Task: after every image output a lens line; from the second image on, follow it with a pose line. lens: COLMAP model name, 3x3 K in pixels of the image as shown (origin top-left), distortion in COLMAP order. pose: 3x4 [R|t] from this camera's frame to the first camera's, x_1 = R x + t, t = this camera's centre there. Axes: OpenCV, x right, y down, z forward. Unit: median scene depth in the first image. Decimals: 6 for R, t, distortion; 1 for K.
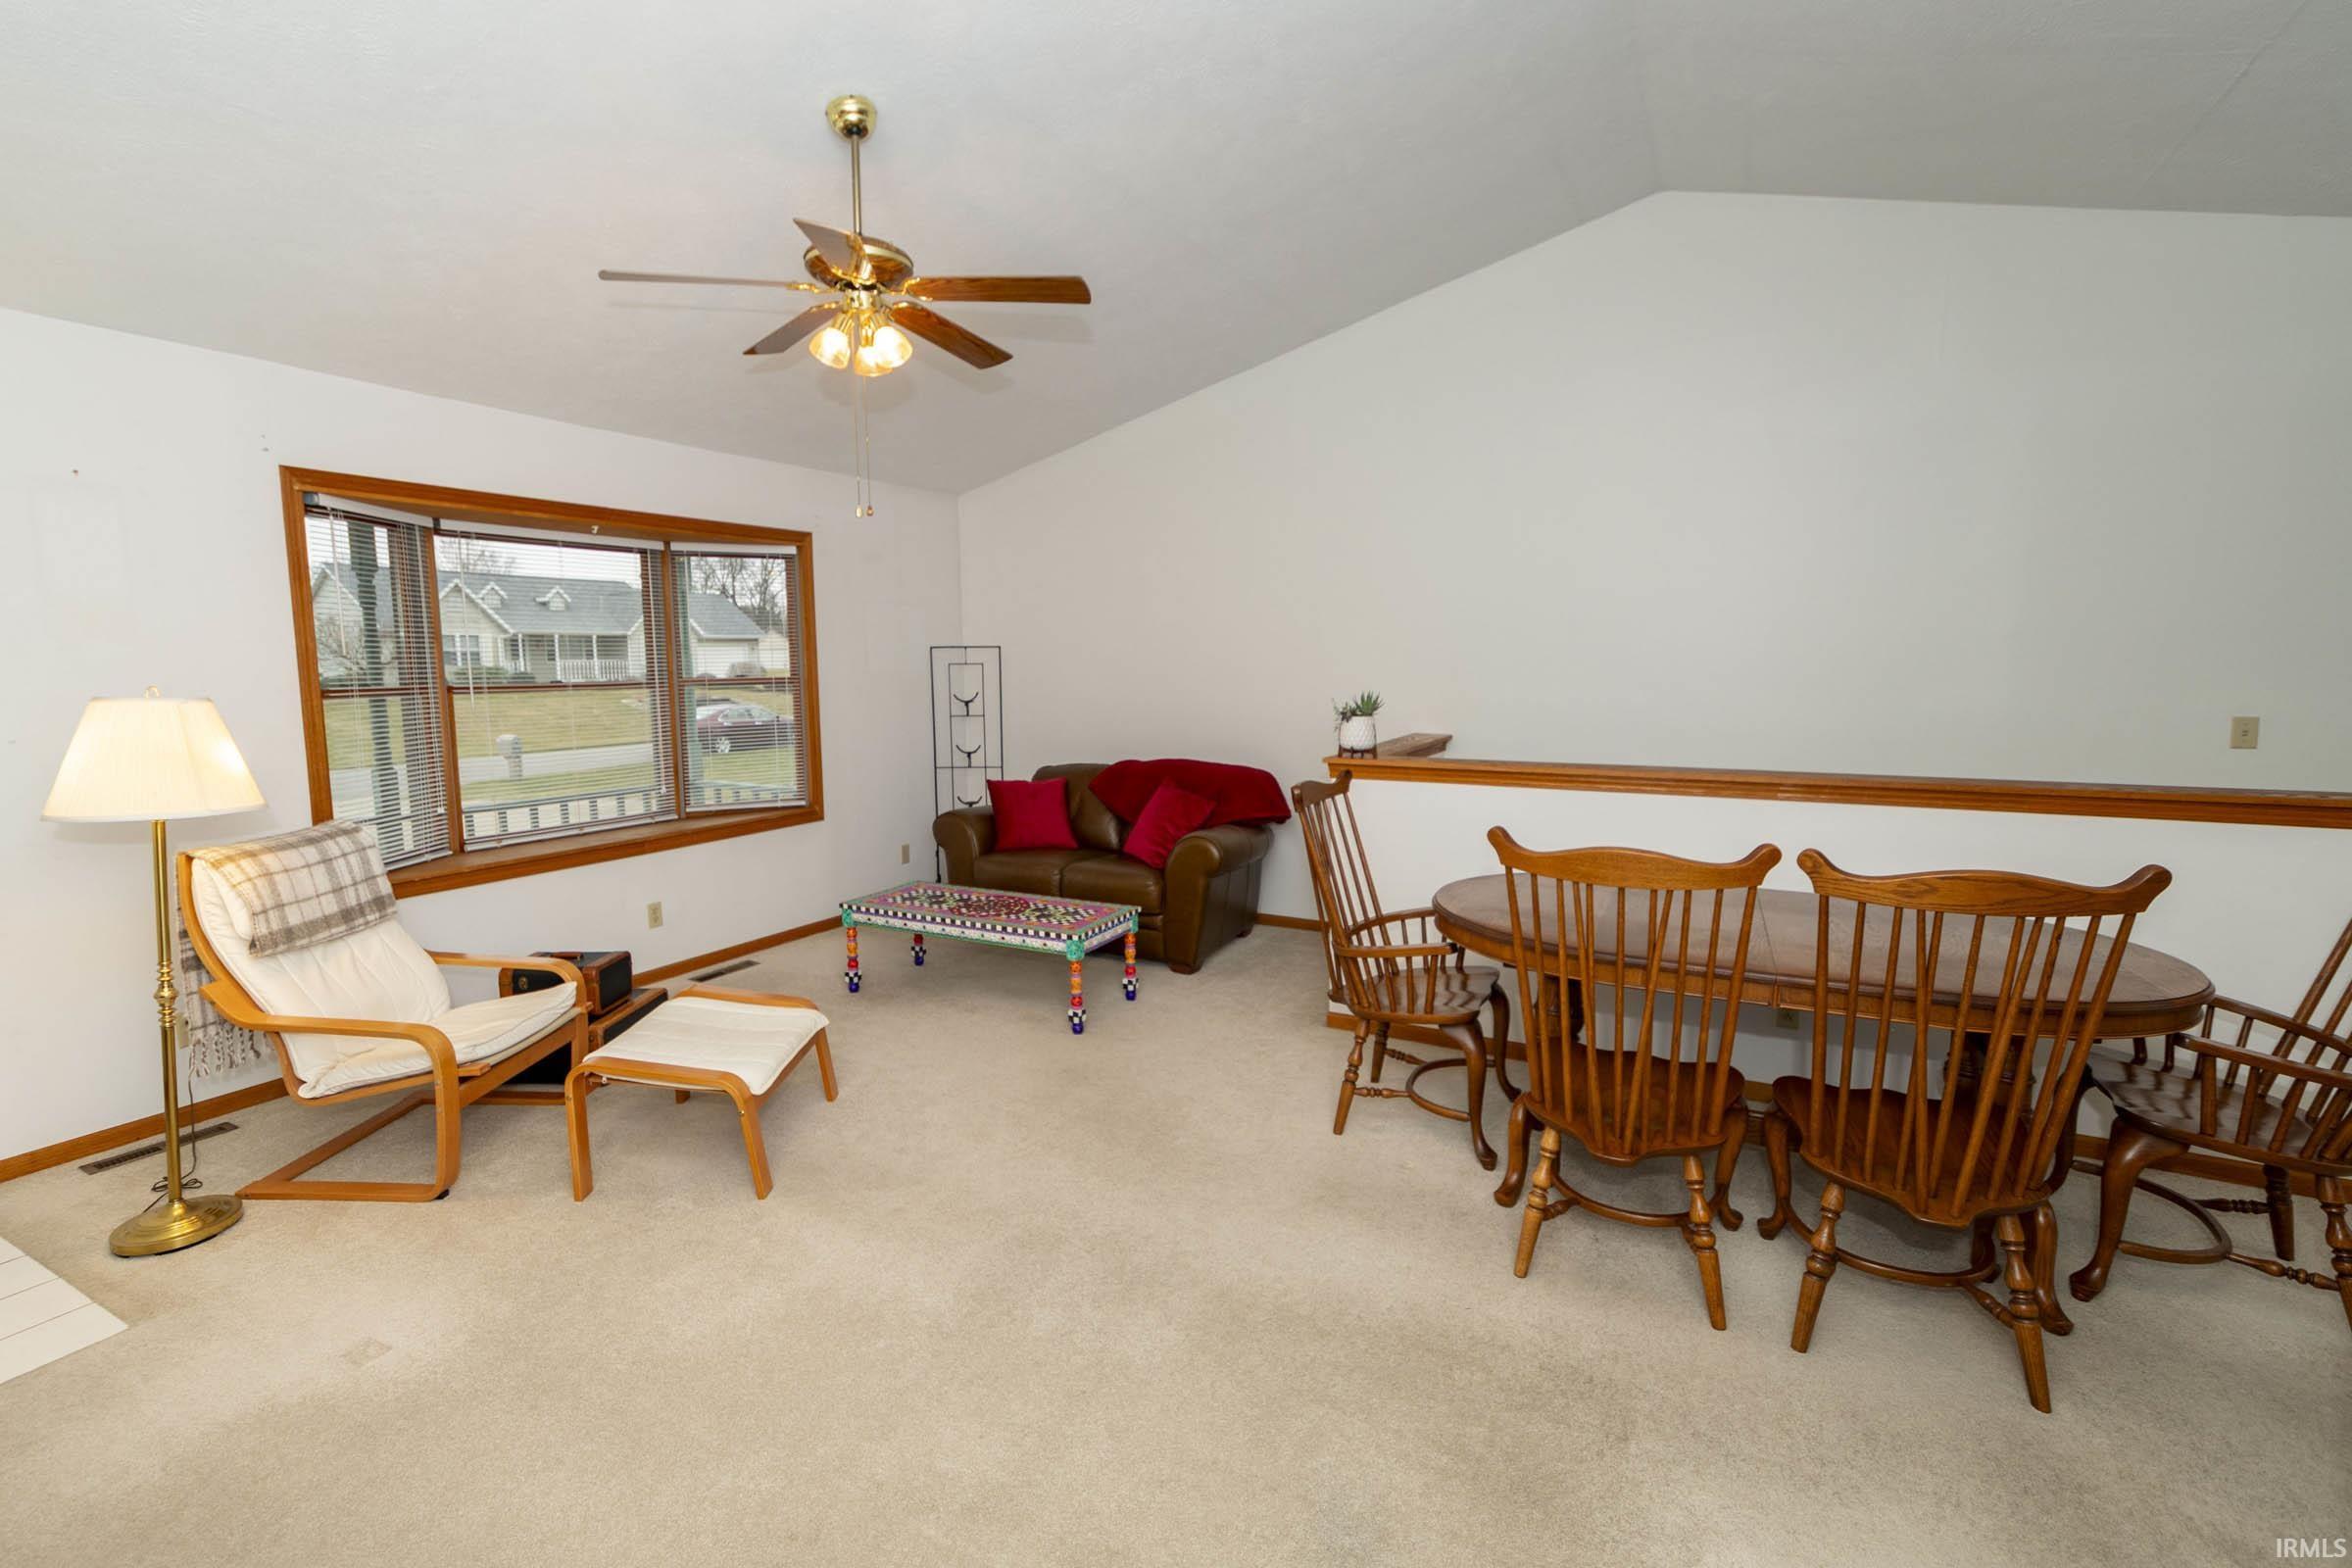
lens RADIAL K [[1045.7, 0, 1024.3], [0, 1045.7, 778.4], [0, 0, 1]] dist [-0.000048, 0.001997]
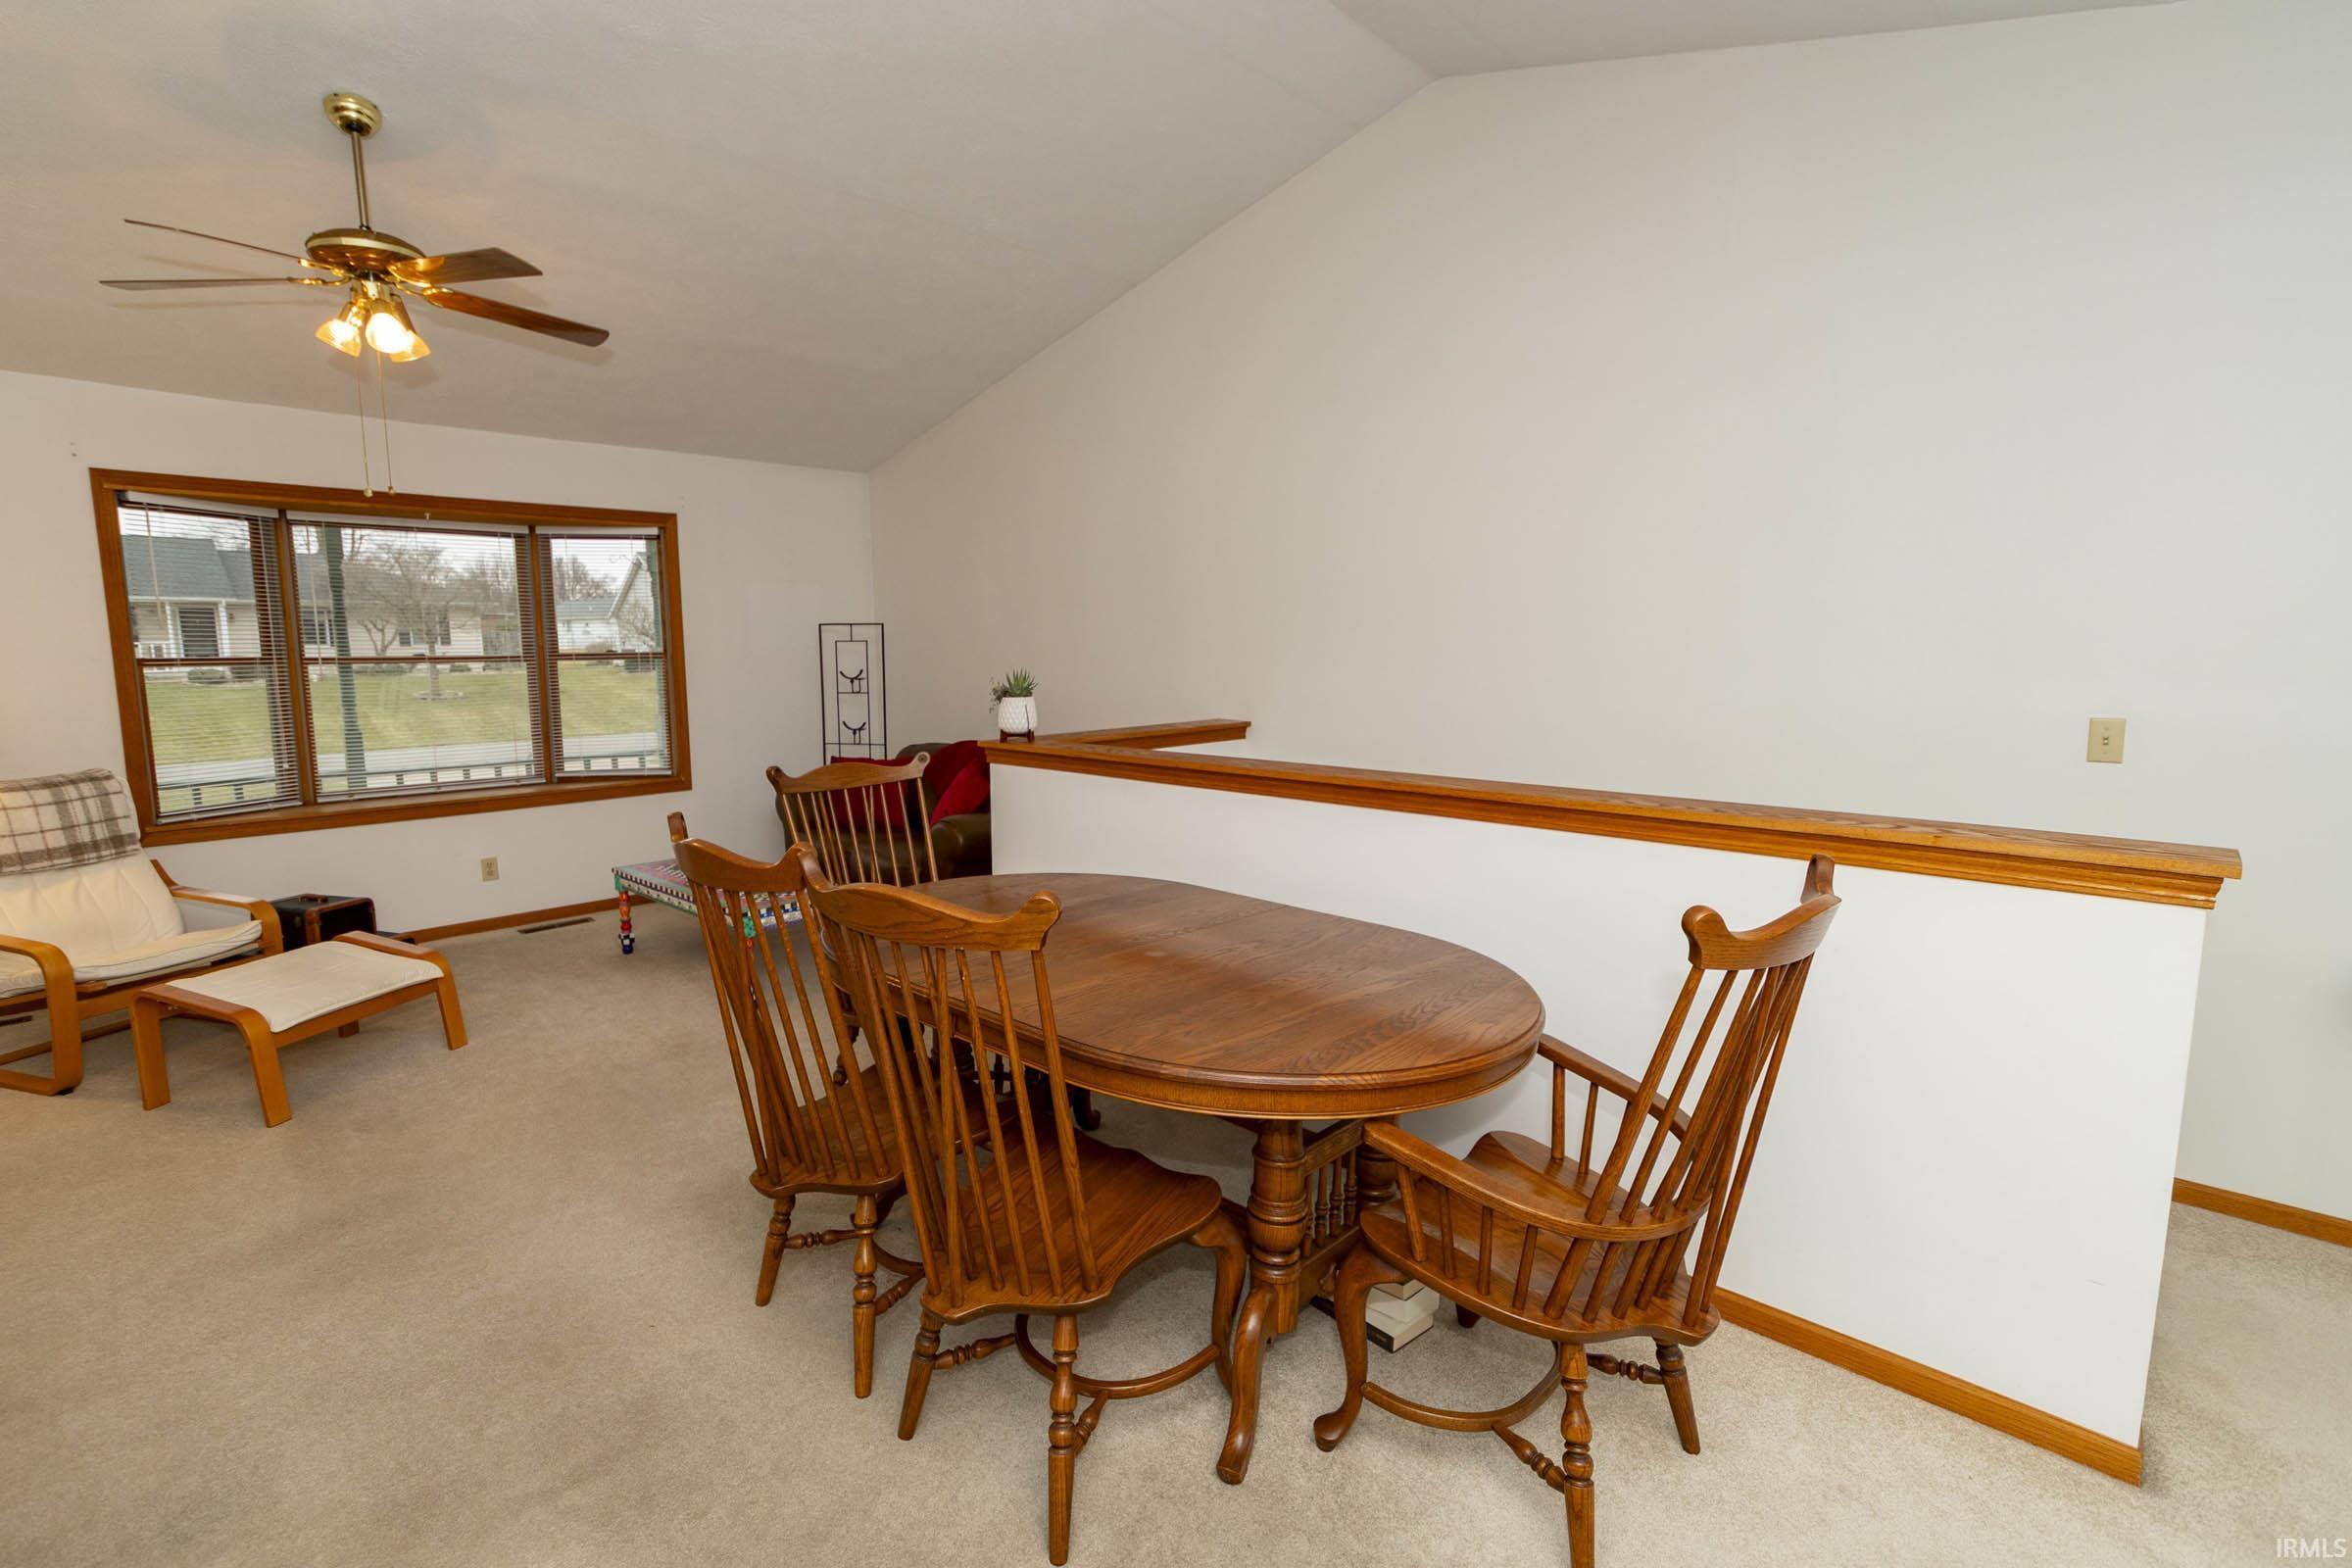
lens RADIAL K [[1045.7, 0, 1169.2], [0, 1045.7, 788.9], [0, 0, 1]] dist [-0.000048, 0.001997]
pose [[0.976654, 0.036757, -0.211650, 0.652165], [-0.031733, 0.999129, 0.027085, -0.005752], [0.212461, -0.019736, 0.976970, 0.099463]]
